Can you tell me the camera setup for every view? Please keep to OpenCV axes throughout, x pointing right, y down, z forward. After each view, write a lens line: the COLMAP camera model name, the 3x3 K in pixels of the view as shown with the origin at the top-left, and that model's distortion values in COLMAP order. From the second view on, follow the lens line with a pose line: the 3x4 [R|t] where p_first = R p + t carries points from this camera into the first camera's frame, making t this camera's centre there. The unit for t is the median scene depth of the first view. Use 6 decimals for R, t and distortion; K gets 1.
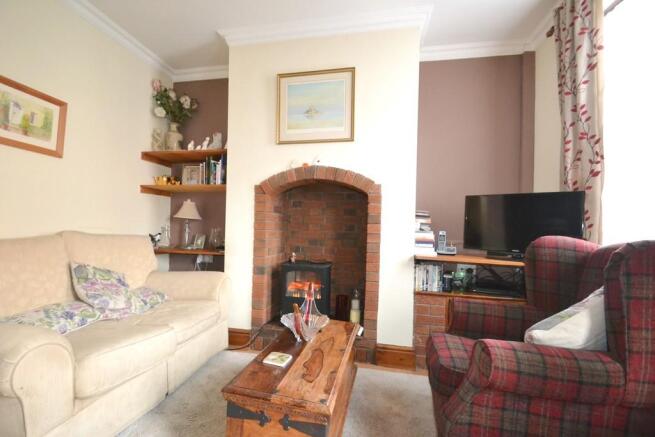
lens RADIAL K [[291.4, 0, 312.6], [0, 291.4, 226.0], [0, 0, 1]] dist [0.010495, -0.013085]
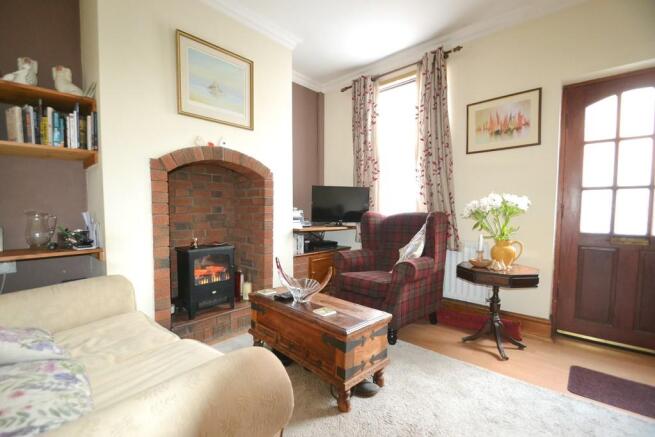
lens RADIAL K [[291.4, 0, 312.6], [0, 291.4, 226.0], [0, 0, 1]] dist [0.010495, -0.013085]
pose [[0.530570, -0.072116, 0.844568, -0.717078], [0.011474, 0.996894, 0.077915, -0.015256], [-0.847564, -0.031649, 0.529749, 0.218325]]
